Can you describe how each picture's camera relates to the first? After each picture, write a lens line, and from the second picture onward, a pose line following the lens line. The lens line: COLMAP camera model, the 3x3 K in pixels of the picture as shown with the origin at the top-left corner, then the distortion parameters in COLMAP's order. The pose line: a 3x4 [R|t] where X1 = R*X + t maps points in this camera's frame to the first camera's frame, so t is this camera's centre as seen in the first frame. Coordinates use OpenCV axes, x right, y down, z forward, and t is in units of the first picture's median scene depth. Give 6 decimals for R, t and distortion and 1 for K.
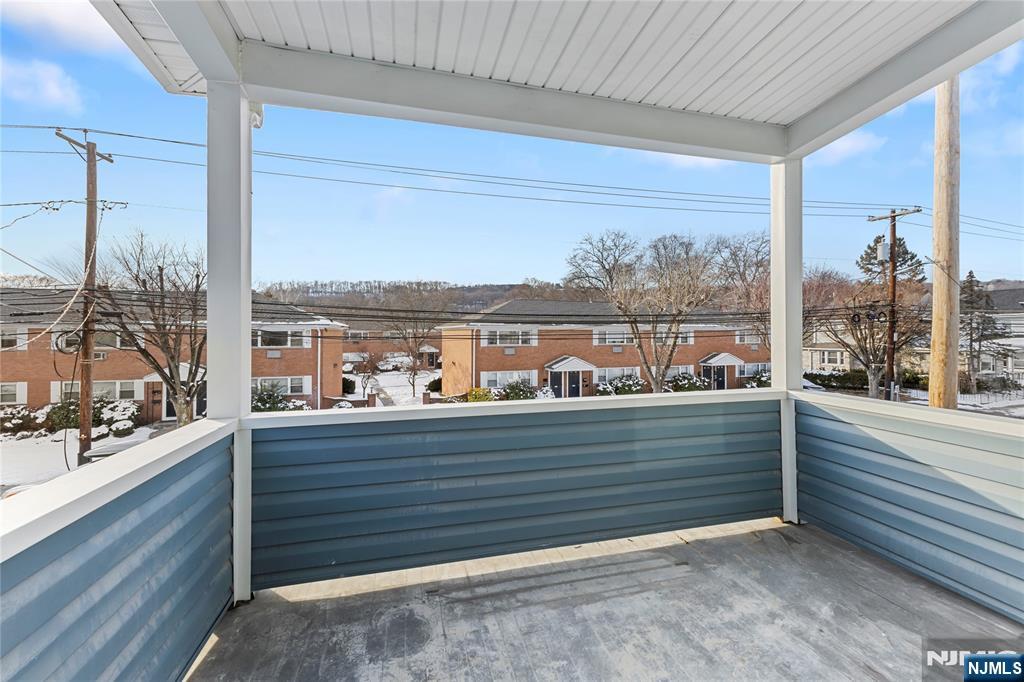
lens RADIAL K [[438.7, 0, 511.8], [0, 438.7, 338.4], [0, 0, 1]] dist [0.000443, -0.000293]
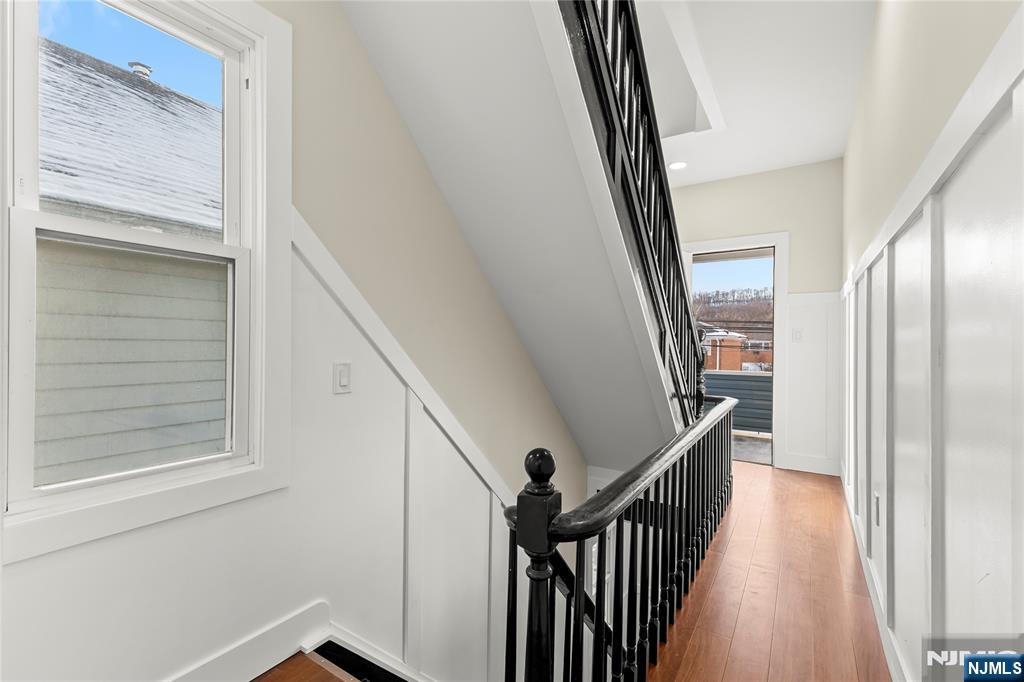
lens RADIAL K [[438.7, 0, 512.8], [0, 438.7, 343.2], [0, 0, 1]] dist [0.000443, -0.000293]
pose [[0.657171, 0.014640, -0.753599, 0.055947], [-0.023050, 0.999734, -0.000680, 0.001450], [0.753389, 0.017818, 0.657334, -0.122466]]
